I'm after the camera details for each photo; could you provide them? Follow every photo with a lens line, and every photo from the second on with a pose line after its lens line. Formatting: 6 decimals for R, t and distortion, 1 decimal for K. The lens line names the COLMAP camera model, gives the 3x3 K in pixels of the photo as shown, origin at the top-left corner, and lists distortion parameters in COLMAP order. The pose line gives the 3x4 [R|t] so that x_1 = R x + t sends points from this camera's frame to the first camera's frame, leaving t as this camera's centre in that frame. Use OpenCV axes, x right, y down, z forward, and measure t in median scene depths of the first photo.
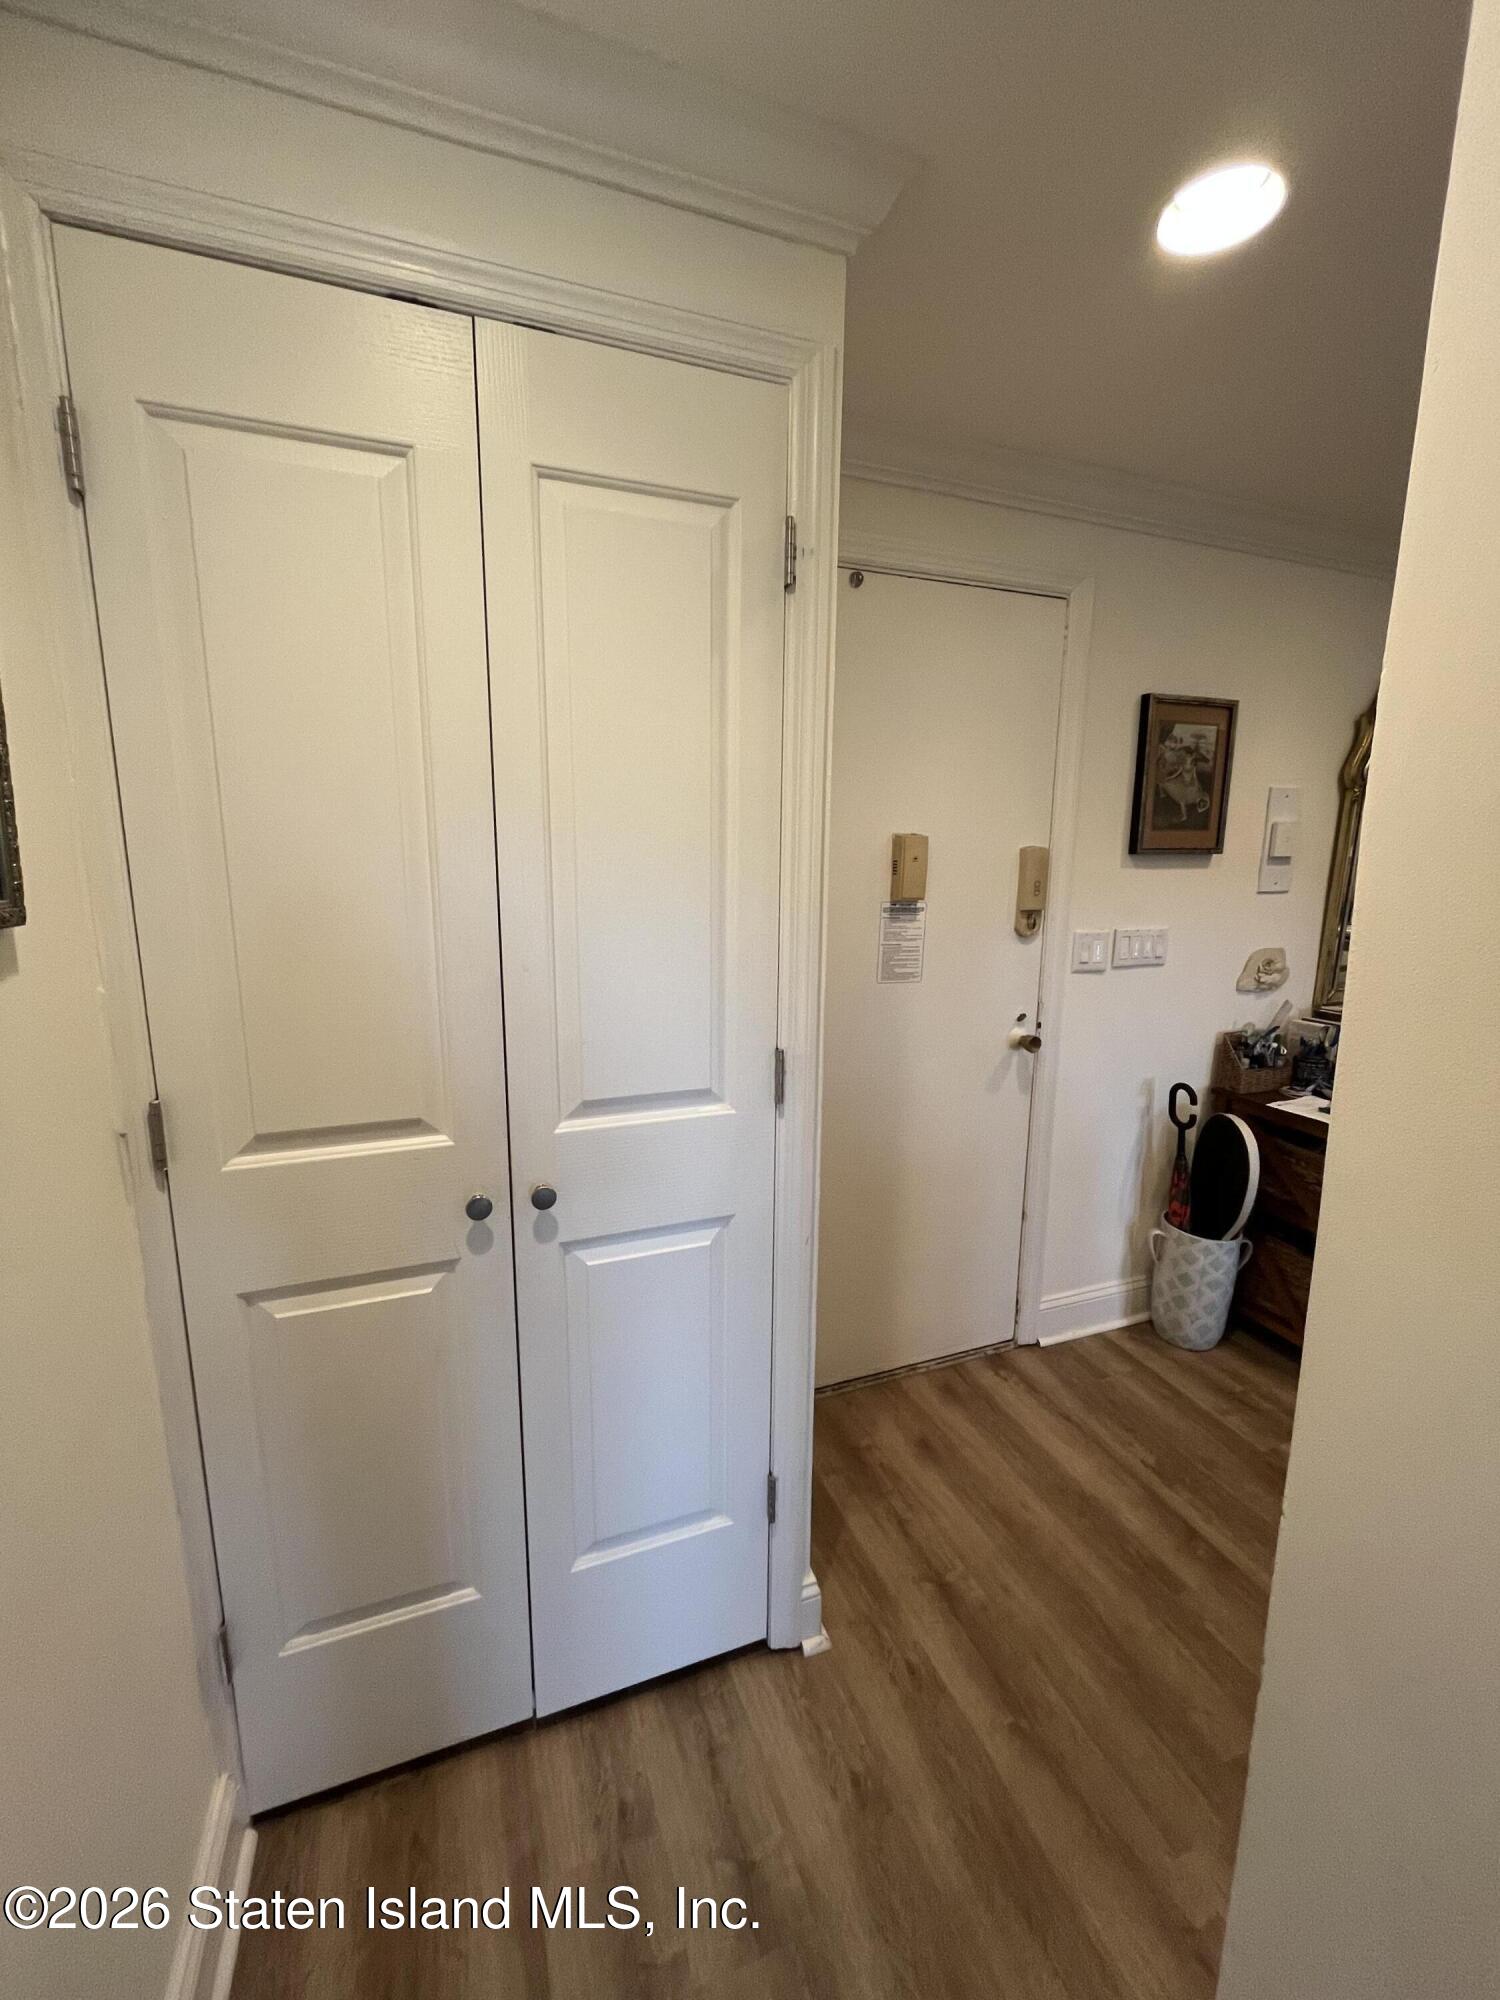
lens RADIAL K [[822.0, 0, 755.1], [0, 822.0, 1003.8], [0, 0, 1]] dist [0.000219, 0.000022]
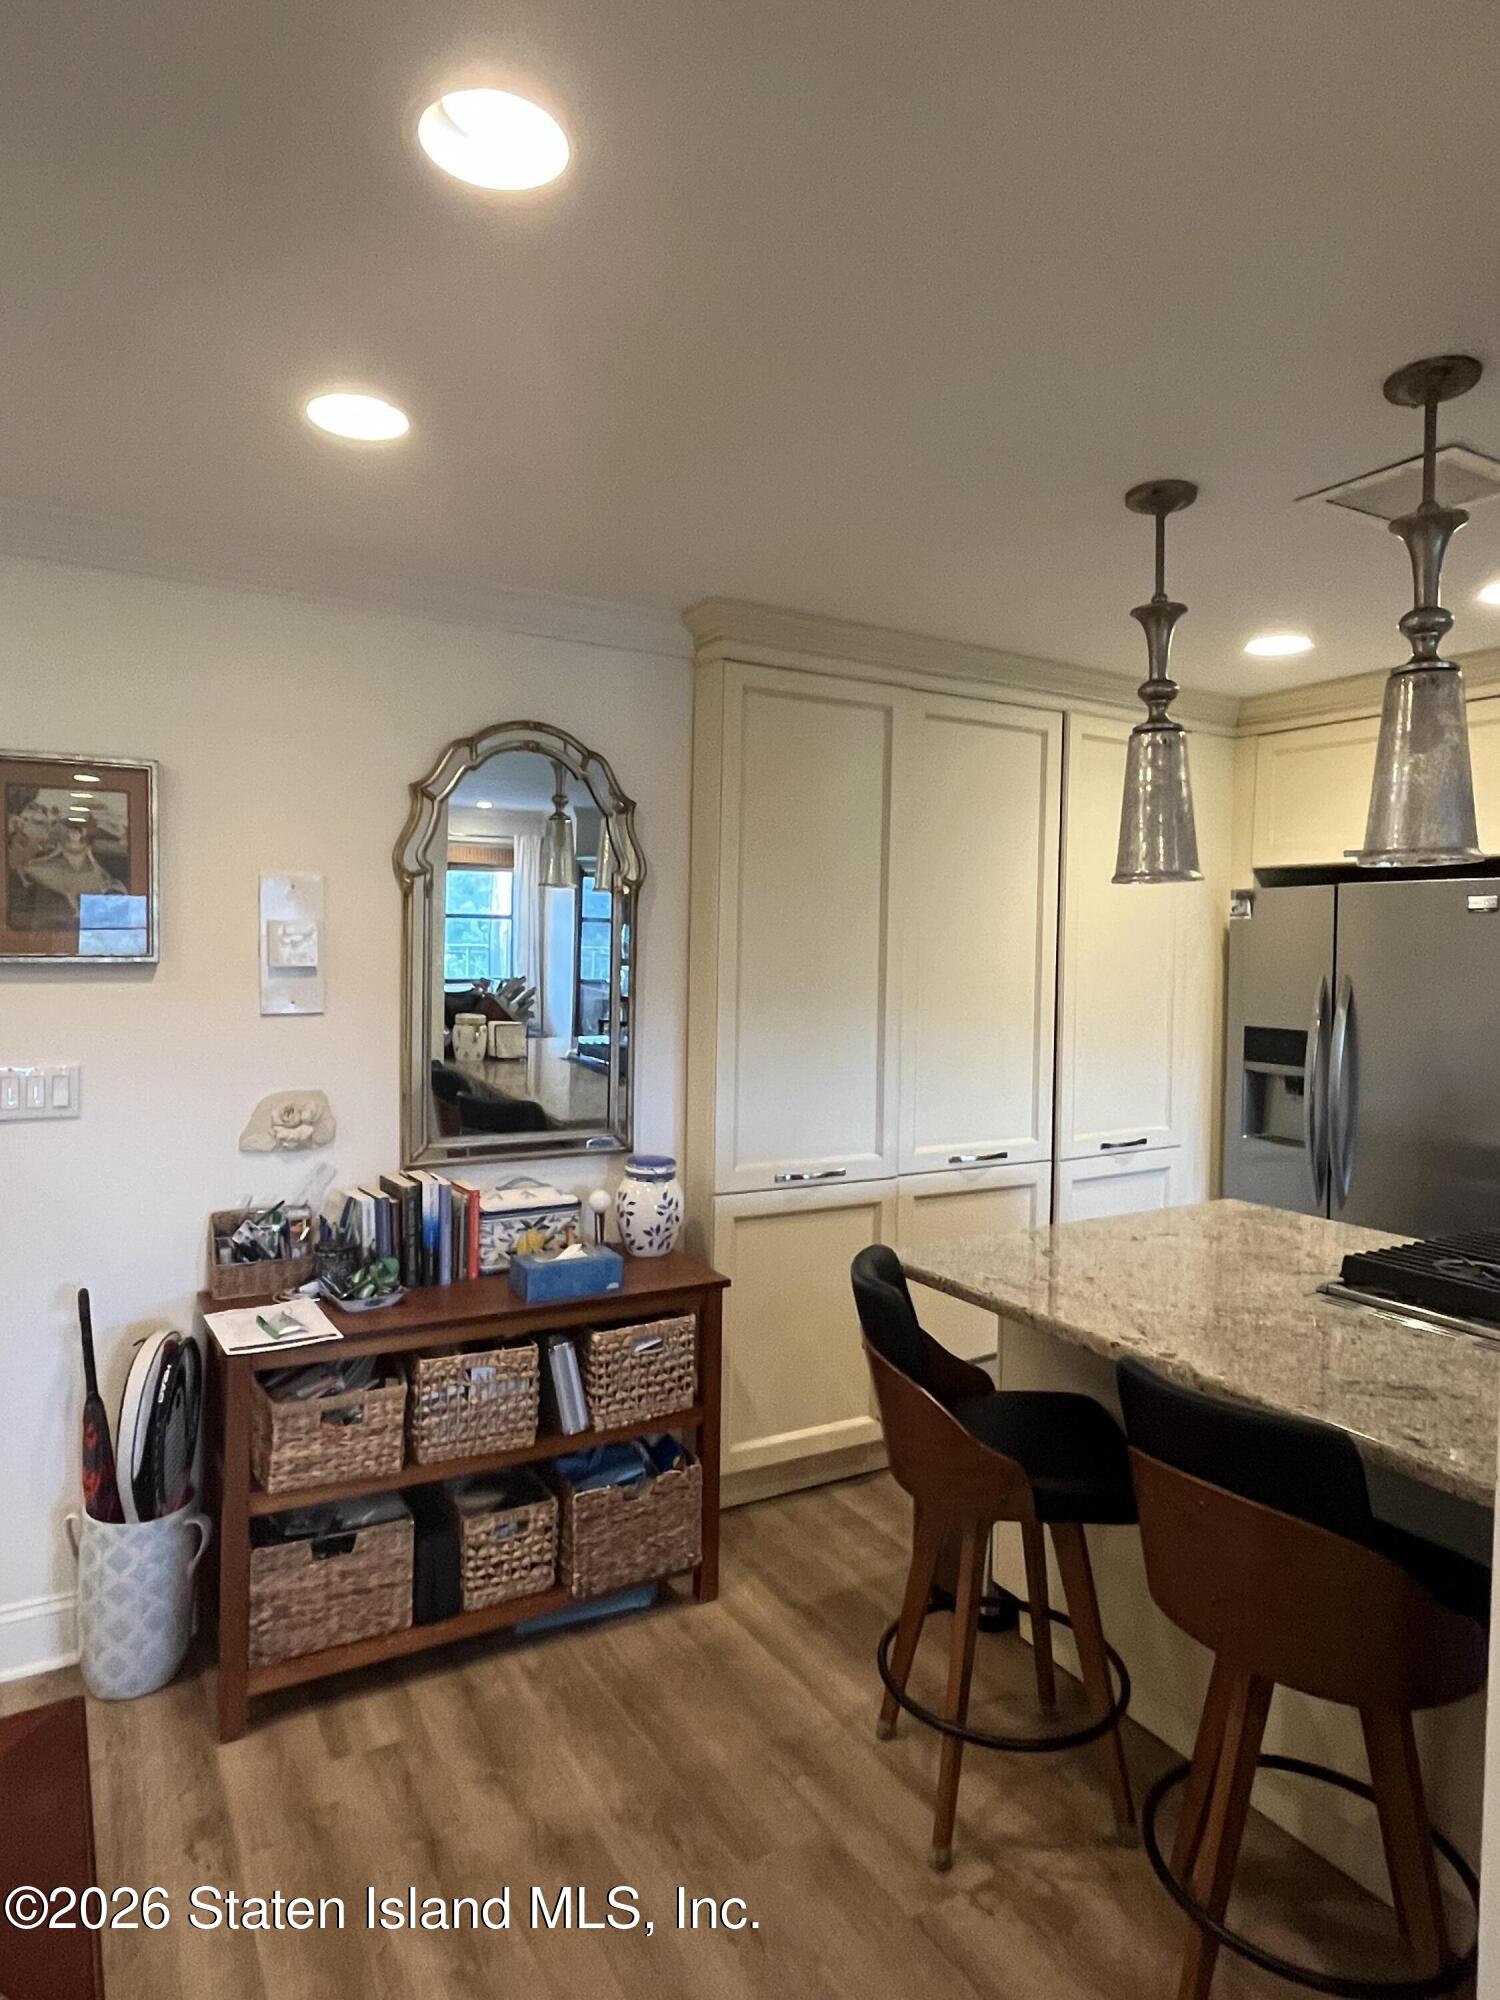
lens RADIAL K [[1184.4, 0, 752.8], [0, 1184.4, 986.7], [0, 0, 1]] dist [-0.002057, -0.001975]
pose [[0.985925, 0.002196, 0.167172, 0.915861], [0.021699, 0.989776, -0.140972, -0.003189], [-0.165772, 0.142615, 0.975797, -0.105254]]
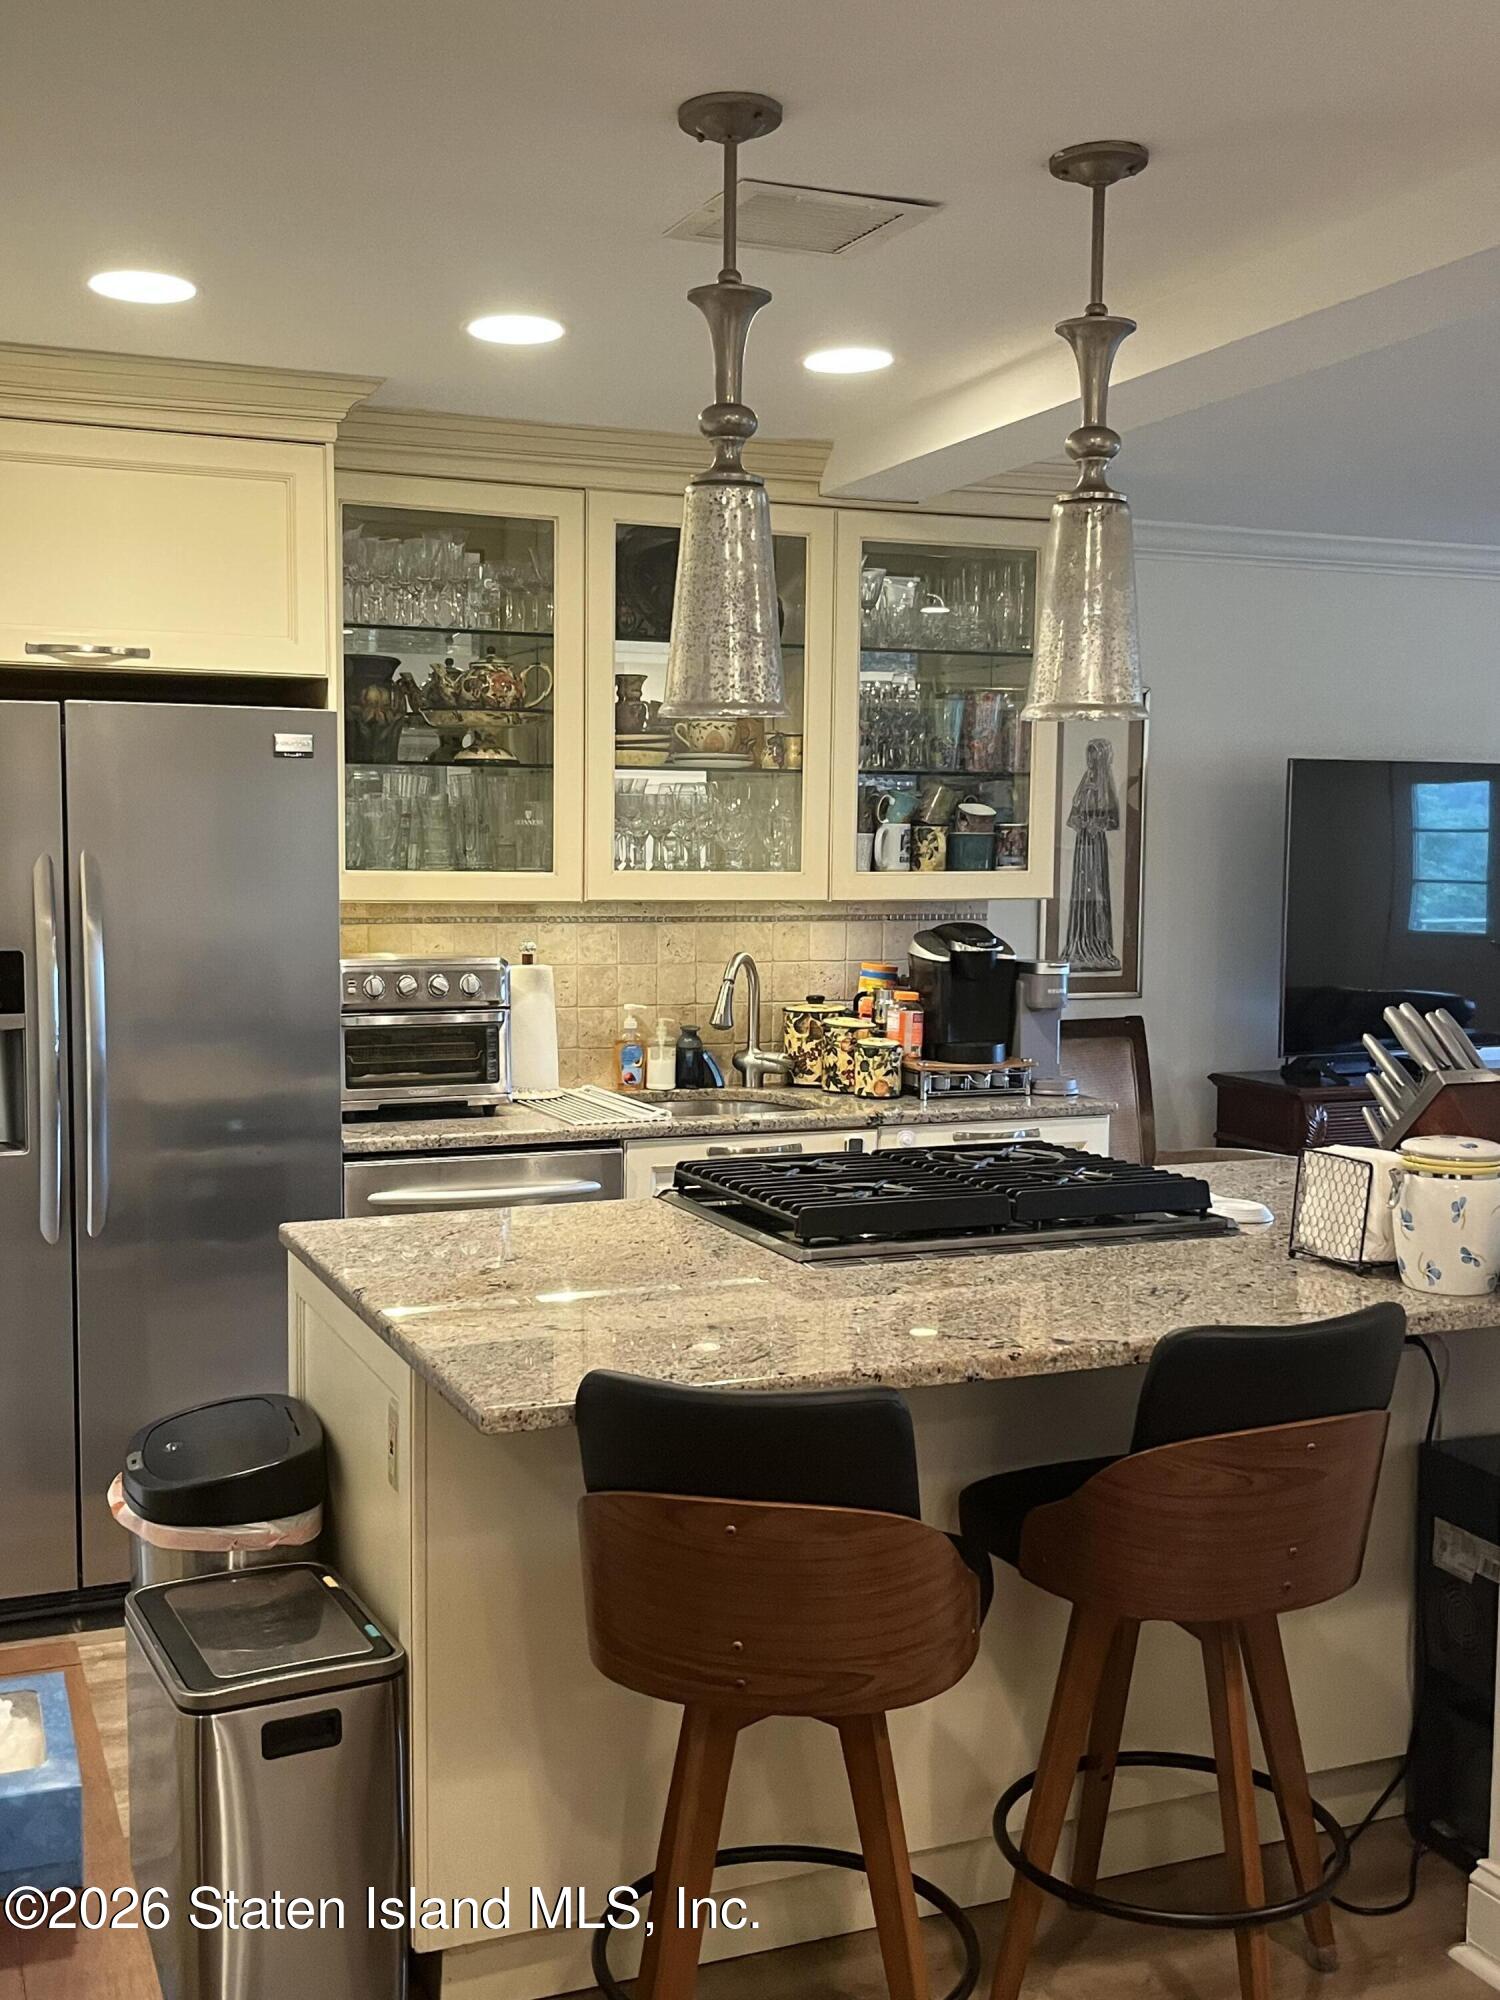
lens RADIAL K [[2068.0, 0, 751.1], [0, 2068.0, 1010.2], [0, 0, 1]] dist [0.021779, 0.000000]
pose [[-0.028343, -0.088693, 0.995656, 0.291697], [0.172309, 0.980712, 0.092267, -0.152205], [-0.984635, 0.174176, -0.012513, 0.764162]]
